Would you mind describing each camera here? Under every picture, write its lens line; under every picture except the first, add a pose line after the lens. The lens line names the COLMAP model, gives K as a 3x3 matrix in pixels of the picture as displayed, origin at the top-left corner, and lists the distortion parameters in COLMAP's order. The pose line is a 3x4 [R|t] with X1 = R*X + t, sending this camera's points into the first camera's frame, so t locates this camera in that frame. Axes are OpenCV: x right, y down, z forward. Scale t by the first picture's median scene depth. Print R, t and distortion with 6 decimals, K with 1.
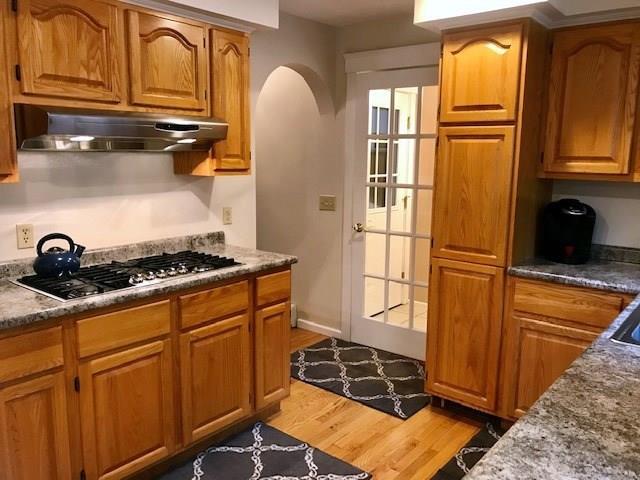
lens RADIAL K [[524.4, 0, 320.0], [0, 524.4, 240.0], [0, 0, 1]] dist [0.001731, 0.006068]
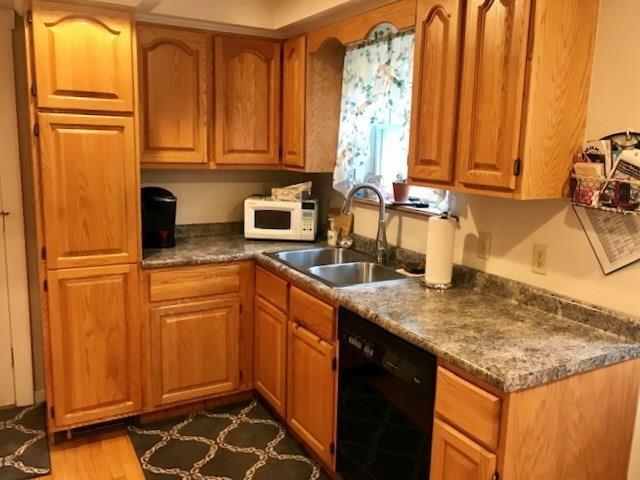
lens RADIAL K [[549.2, 0, 320.0], [0, 549.2, 240.0], [0, 0, 1]] dist [0.001564, 0.003087]
pose [[0.352159, -0.170531, 0.920274, -0.466241], [0.131738, 0.982504, 0.131650, -0.079584], [-0.926622, 0.074873, 0.368463, 0.307845]]
